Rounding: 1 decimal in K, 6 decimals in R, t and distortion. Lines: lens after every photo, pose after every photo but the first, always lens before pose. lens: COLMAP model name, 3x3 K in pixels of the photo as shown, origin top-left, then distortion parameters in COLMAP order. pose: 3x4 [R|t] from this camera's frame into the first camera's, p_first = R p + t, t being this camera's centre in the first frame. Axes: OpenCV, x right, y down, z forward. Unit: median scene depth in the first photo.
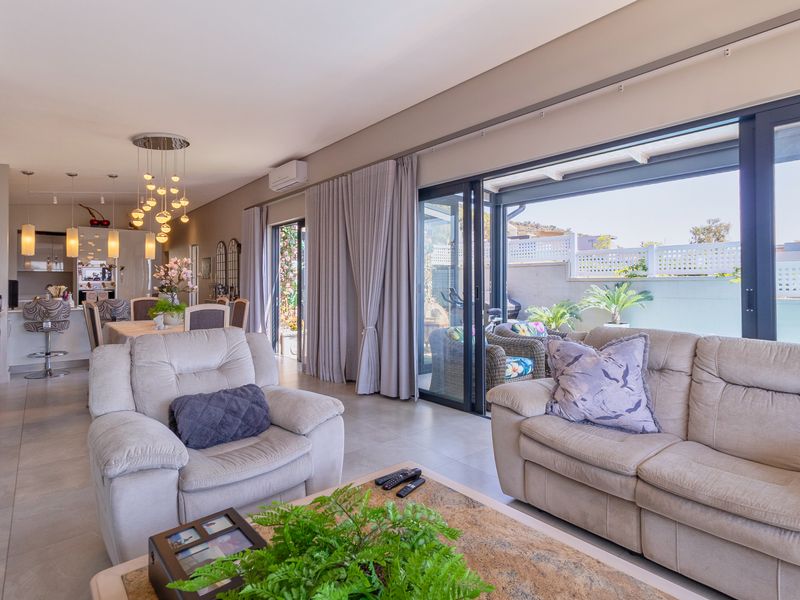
lens RADIAL K [[417.5, 0, 399.1], [0, 417.5, 285.4], [0, 0, 1]] dist [-0.000680, -0.001063]
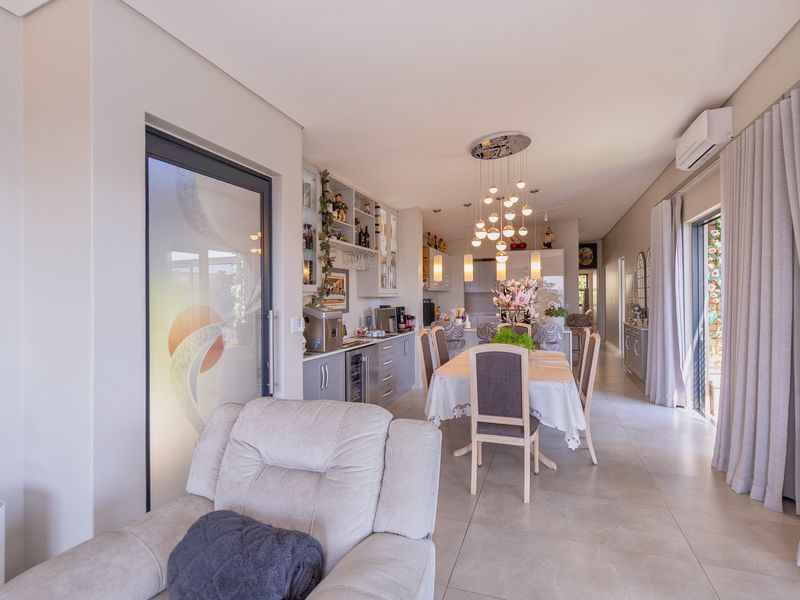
lens RADIAL K [[417.5, 0, 395.6], [0, 417.5, 298.9], [0, 0, 1]] dist [-0.000680, -0.001063]
pose [[0.500779, -0.001086, -0.865575, 0.054328], [-0.002178, 0.999994, -0.002515, -0.019823], [0.865573, 0.003144, 0.500774, 0.302944]]
